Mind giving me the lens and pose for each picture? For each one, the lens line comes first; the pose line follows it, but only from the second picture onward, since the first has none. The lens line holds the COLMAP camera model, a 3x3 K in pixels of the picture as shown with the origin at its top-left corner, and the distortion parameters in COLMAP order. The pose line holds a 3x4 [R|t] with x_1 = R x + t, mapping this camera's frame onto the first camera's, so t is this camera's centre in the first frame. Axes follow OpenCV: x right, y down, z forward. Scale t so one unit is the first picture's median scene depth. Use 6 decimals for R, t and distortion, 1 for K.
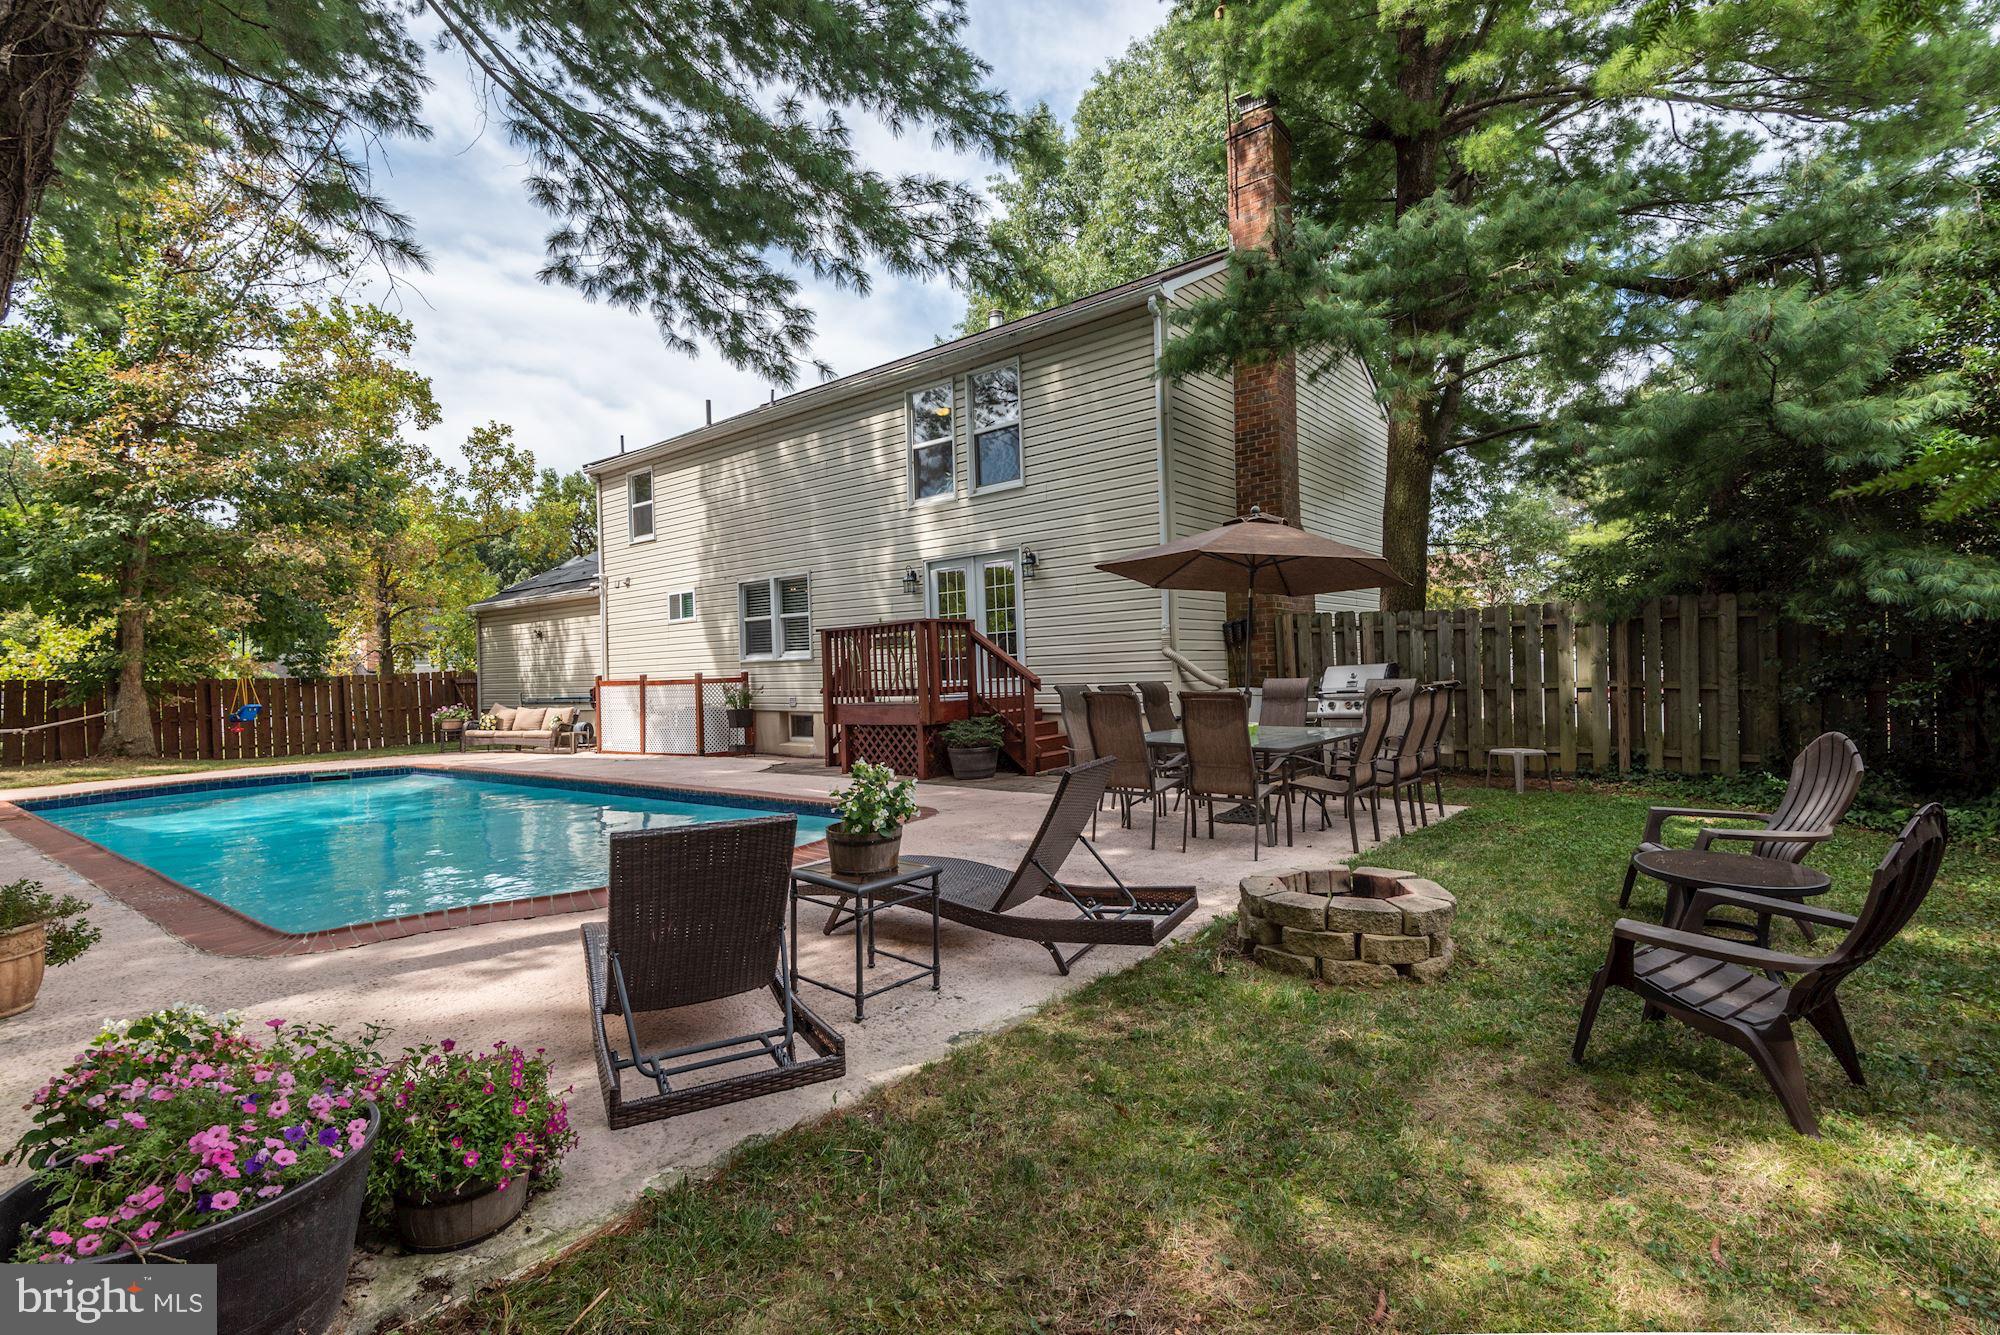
lens RADIAL K [[914.6, 0, 1011.9], [0, 914.6, 656.2], [0, 0, 1]] dist [0.029973, -0.025850]
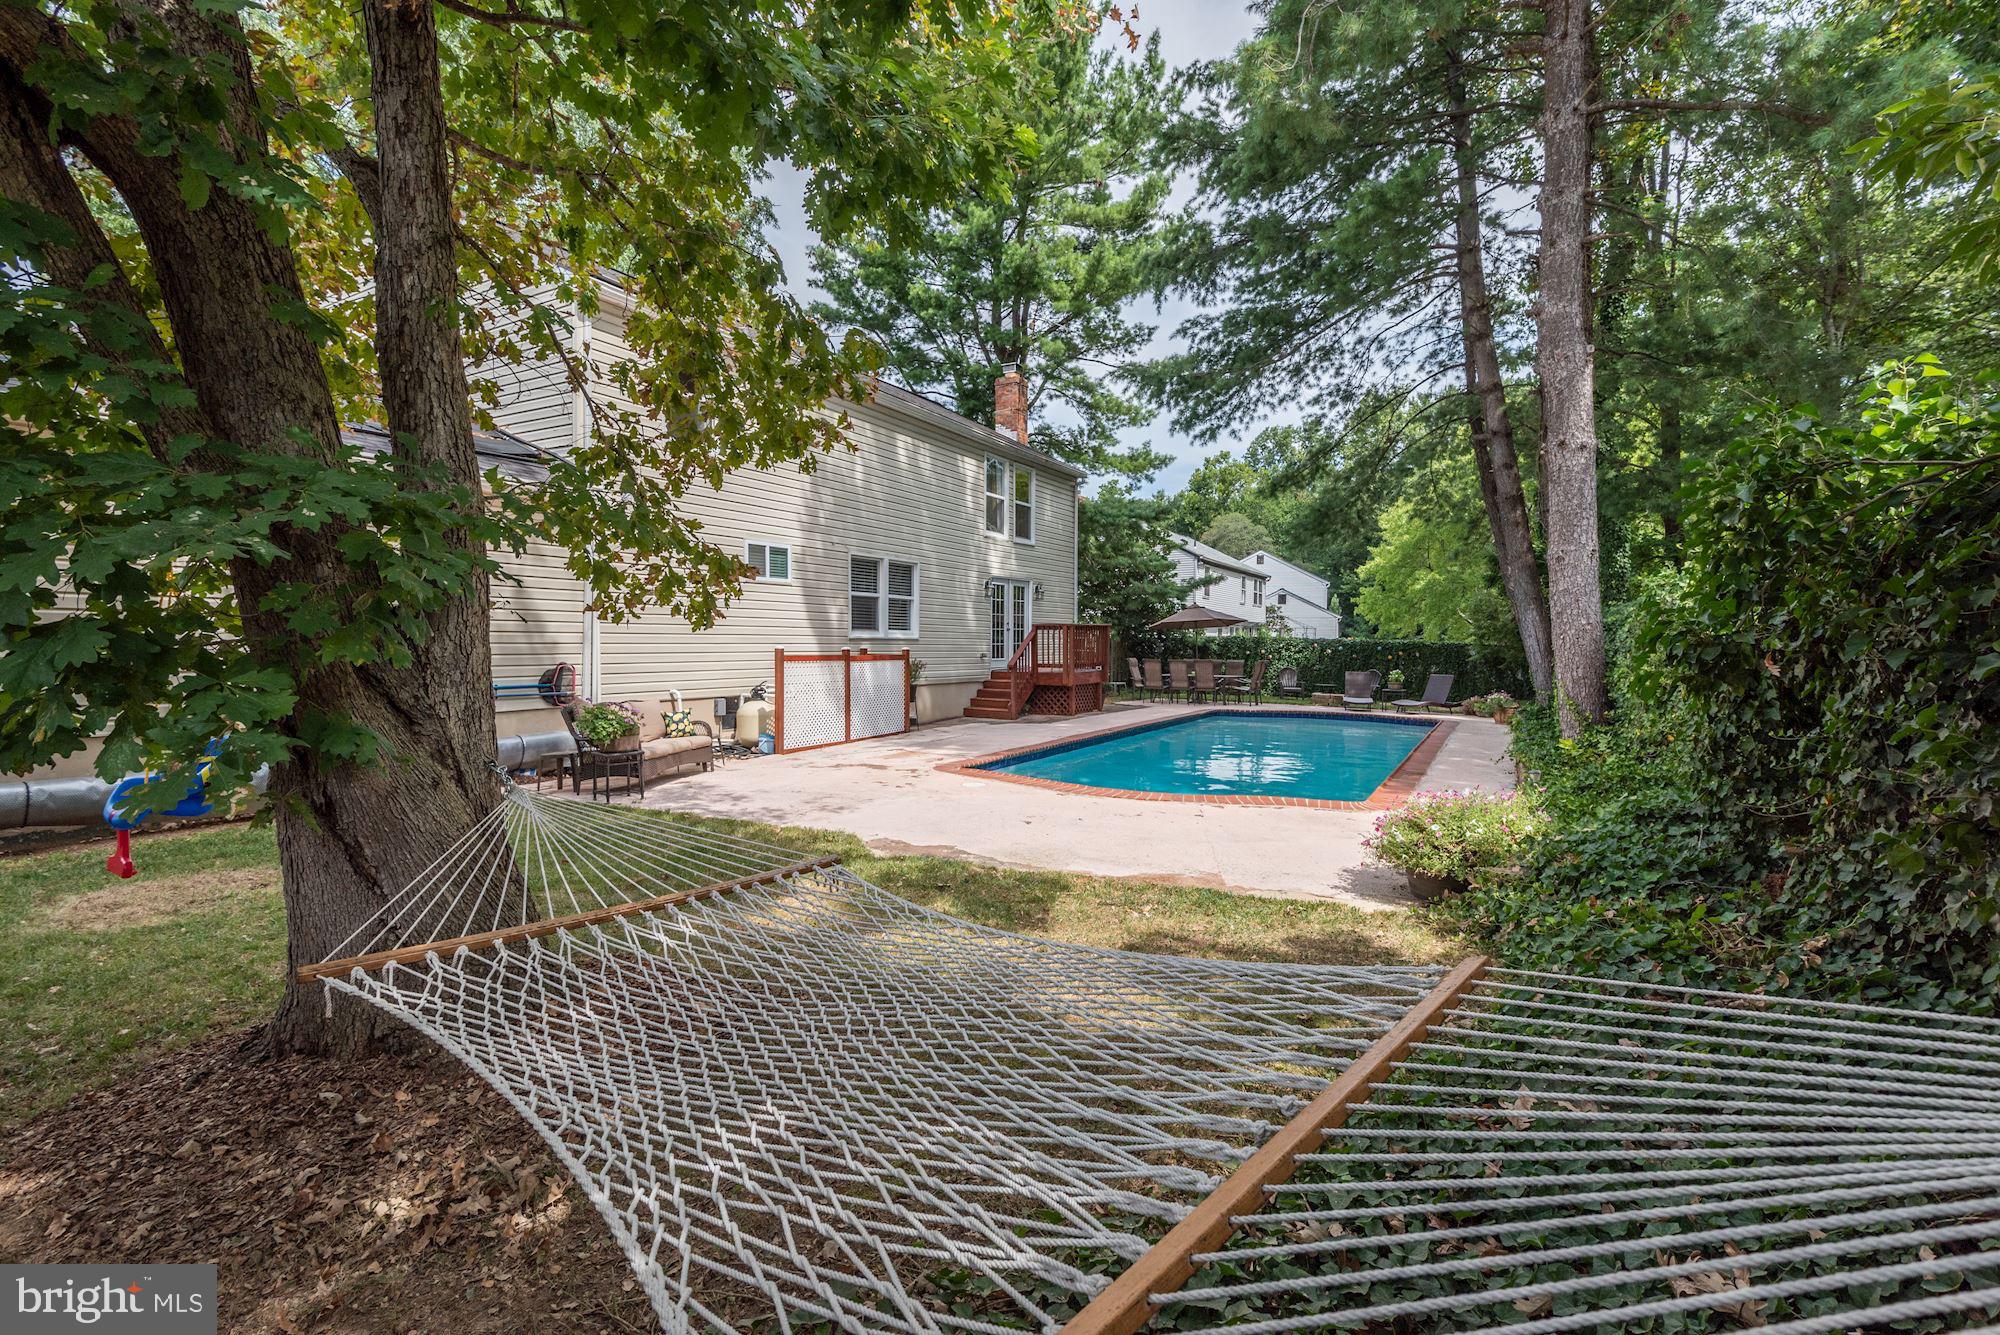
lens RADIAL K [[914.6, 0, 1011.9], [0, 914.6, 656.2], [0, 0, 1]] dist [0.029973, -0.025850]
pose [[-0.166158, 0.004903, 0.986087, -1.290255], [-0.028869, 0.999535, -0.009834, 0.030697], [-0.985677, -0.030102, -0.165939, 1.021283]]
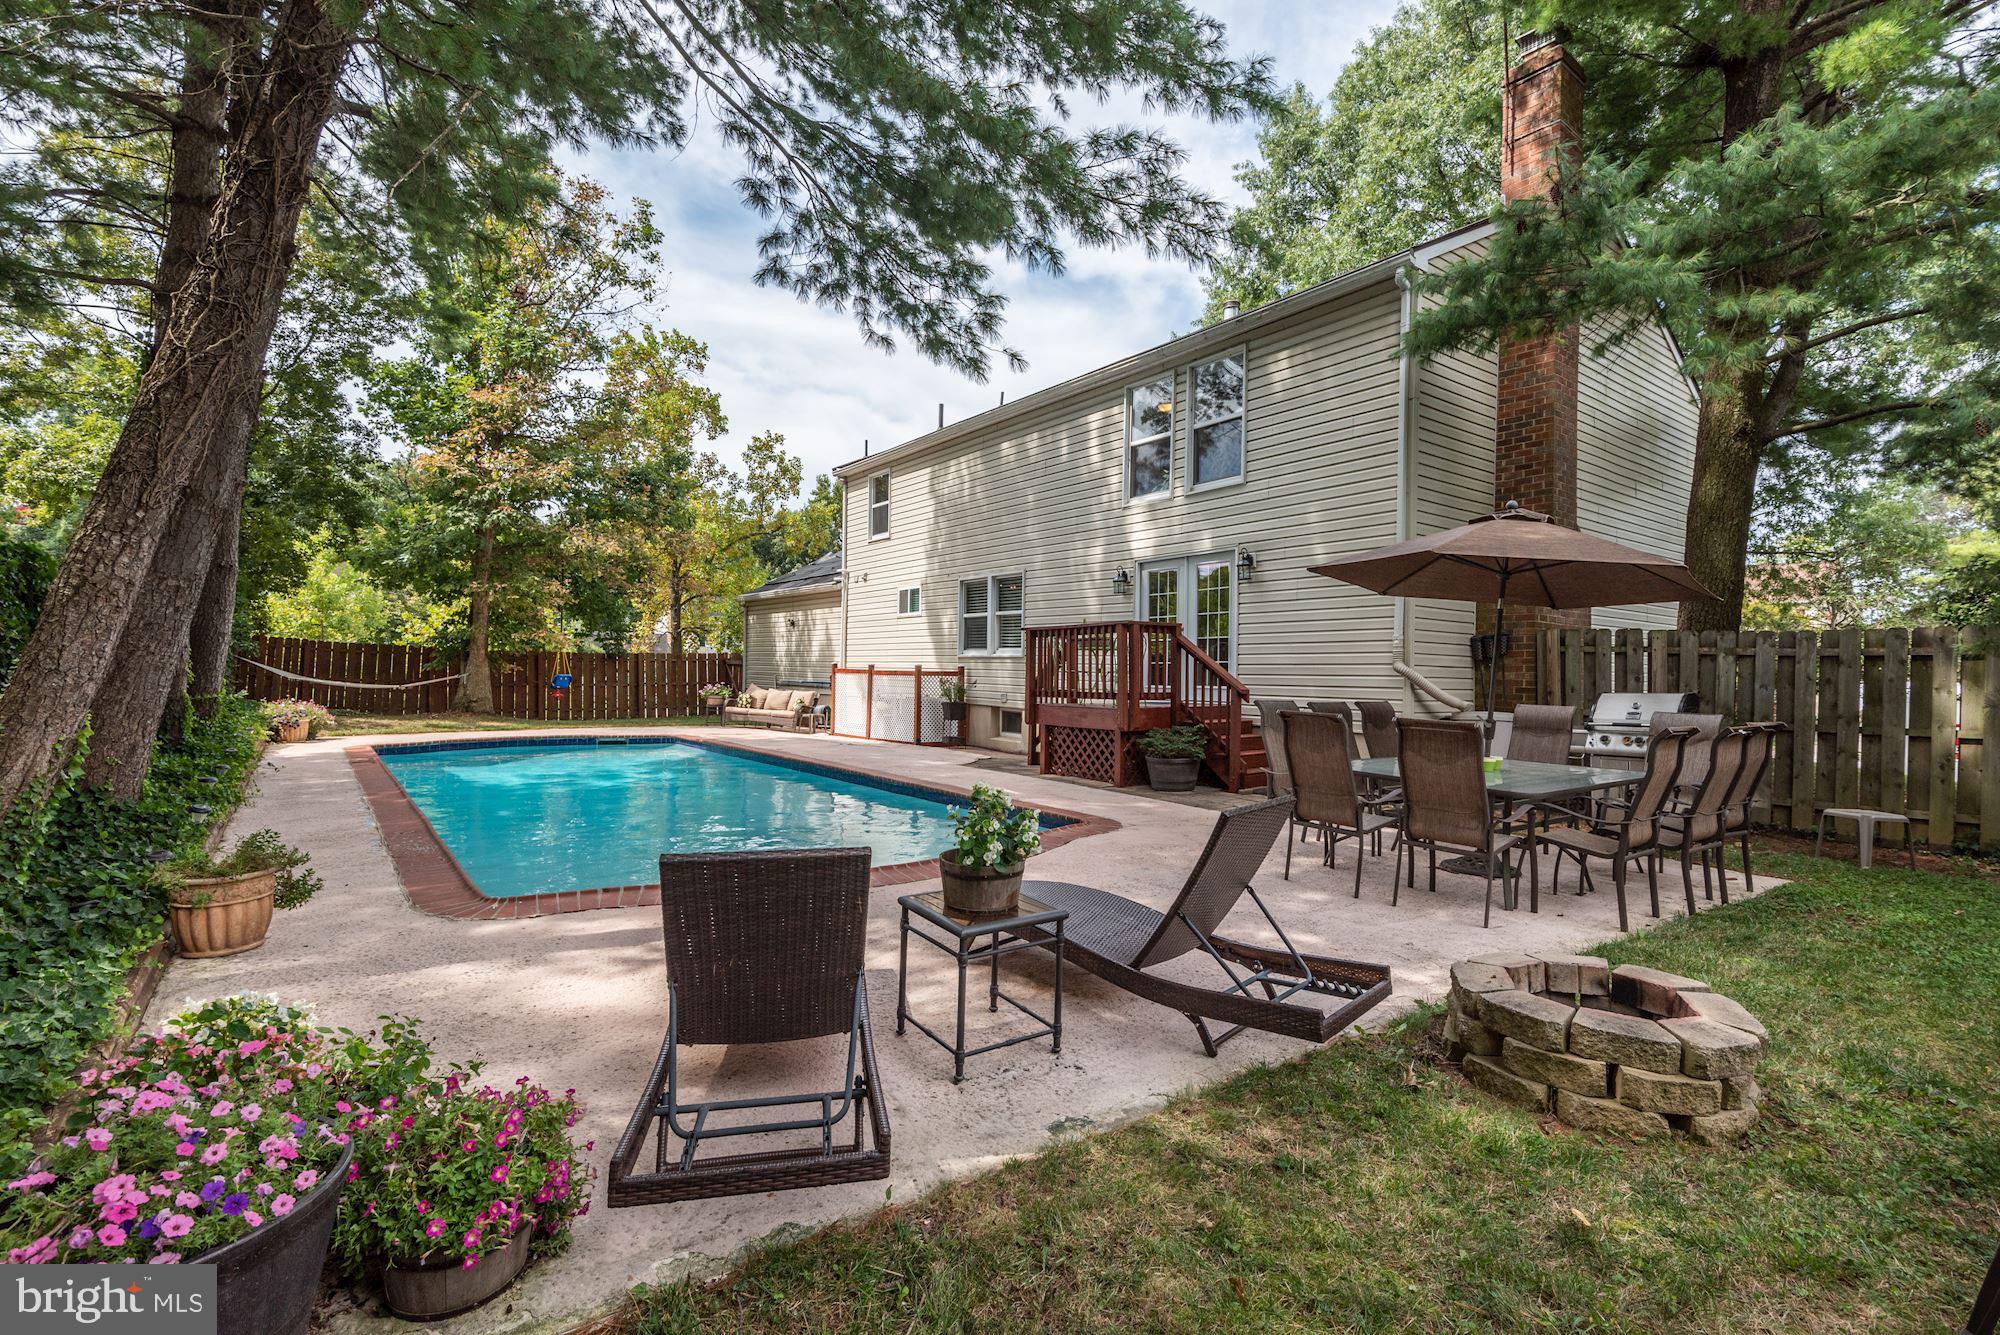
lens RADIAL K [[890.9, 0, 1016.3], [0, 890.9, 664.4], [0, 0, 1]] dist [0.029806, -0.020763]
pose [[0.967456, 0.045366, -0.248939, 0.018592], [-0.042755, 0.998959, 0.015889, -0.003608], [0.249401, -0.004729, 0.968389, 0.042903]]
